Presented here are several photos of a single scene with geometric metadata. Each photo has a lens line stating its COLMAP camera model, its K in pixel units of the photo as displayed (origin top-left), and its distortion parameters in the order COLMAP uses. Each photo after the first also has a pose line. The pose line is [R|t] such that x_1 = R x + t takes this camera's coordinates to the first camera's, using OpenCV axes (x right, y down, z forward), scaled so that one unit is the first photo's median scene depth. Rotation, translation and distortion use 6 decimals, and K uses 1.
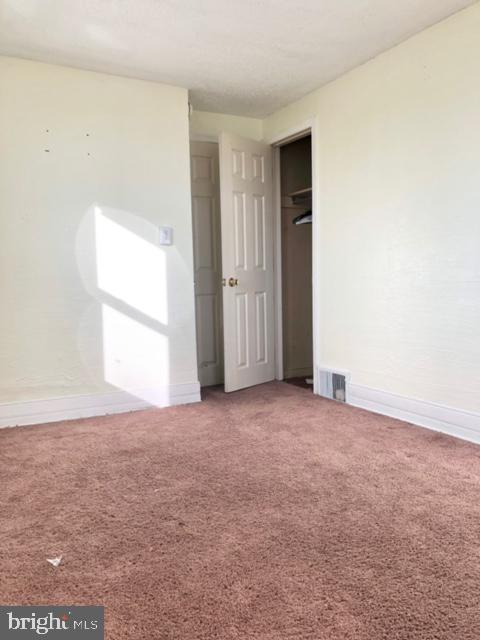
lens RADIAL K [[521.1, 0, 234.6], [0, 521.1, 318.8], [0, 0, 1]] dist [0.026705, -0.020053]
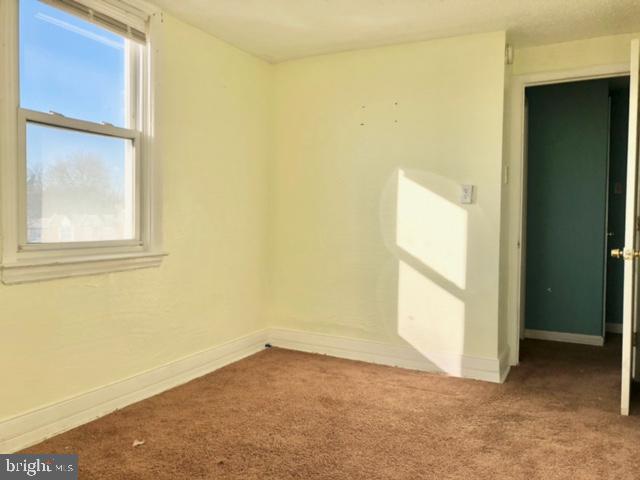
lens RADIAL K [[521.1, 0, 316.2], [0, 521.1, 234.2], [0, 0, 1]] dist [0.026705, -0.020053]
pose [[0.563591, 0.054799, -0.824235, 0.520683], [-0.085546, 0.996304, 0.007745, -0.076281], [0.821613, 0.066145, 0.566195, 0.267548]]
